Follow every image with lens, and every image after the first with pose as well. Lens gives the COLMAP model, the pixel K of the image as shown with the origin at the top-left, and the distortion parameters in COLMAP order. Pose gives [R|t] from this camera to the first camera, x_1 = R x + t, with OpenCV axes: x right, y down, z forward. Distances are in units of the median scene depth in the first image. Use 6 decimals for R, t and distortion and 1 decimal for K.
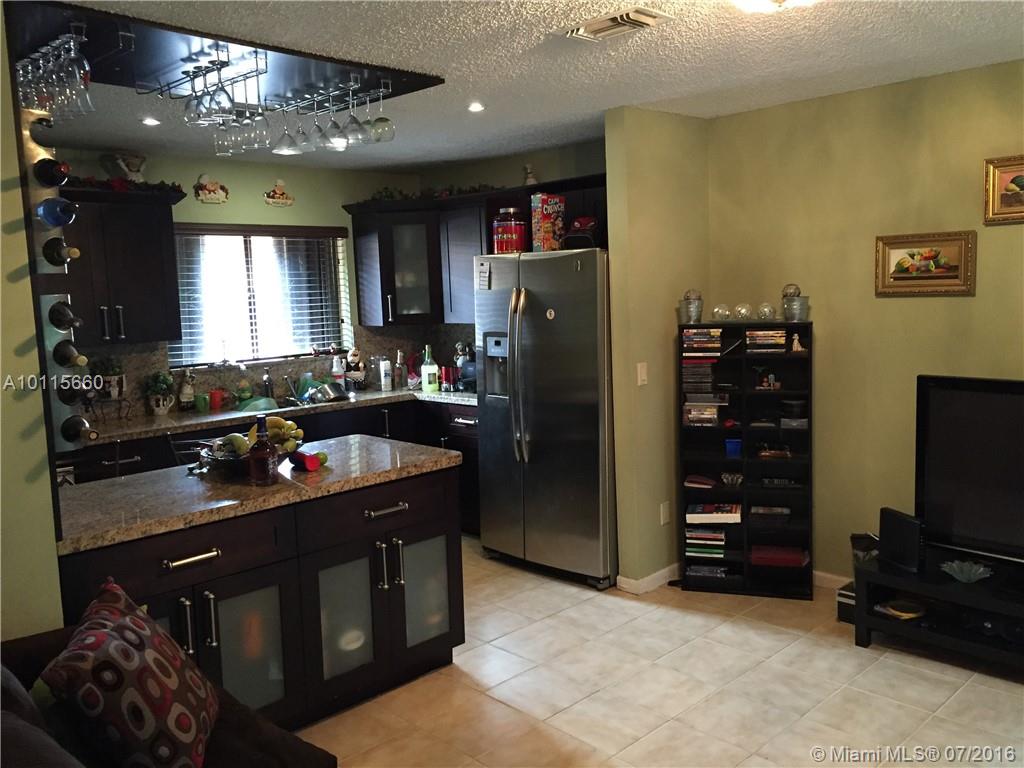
lens RADIAL K [[872.0, 0, 513.8], [0, 872.0, 381.2], [0, 0, 1]] dist [0.078777, -0.089648]
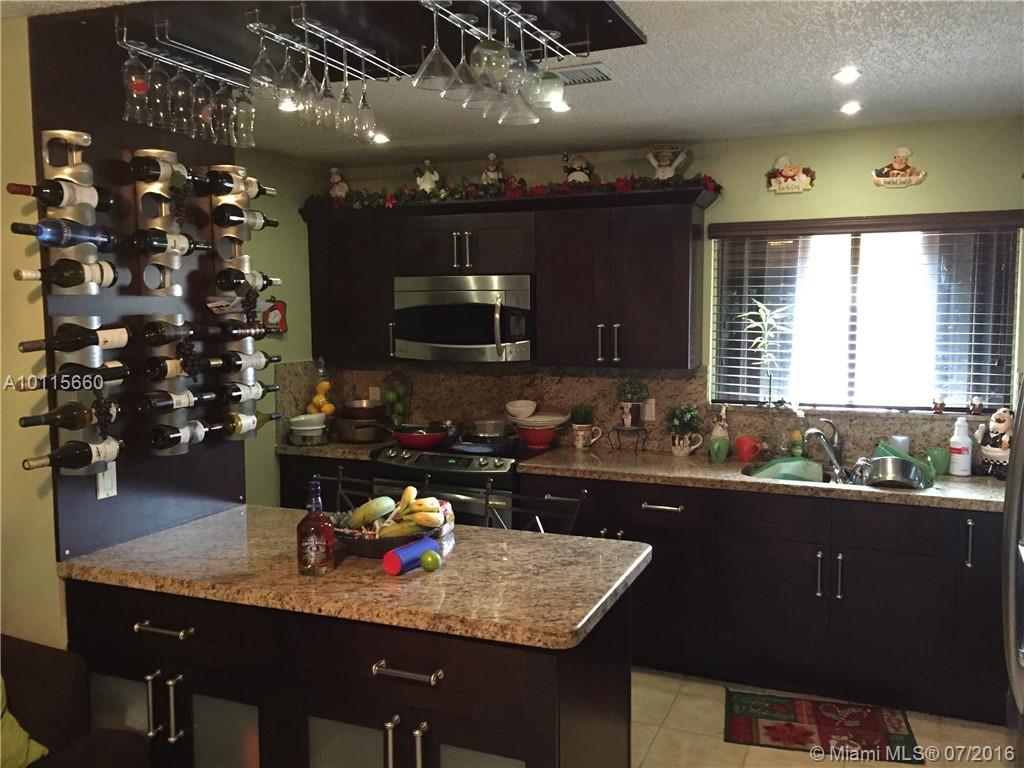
lens RADIAL K [[872.0, 0, 513.8], [0, 872.0, 381.2], [0, 0, 1]] dist [0.078777, -0.089648]
pose [[0.396111, 0.112909, -0.911234, 0.310467], [-0.112537, 0.990899, 0.073860, -0.082202], [0.911280, 0.073291, 0.405212, 0.563333]]
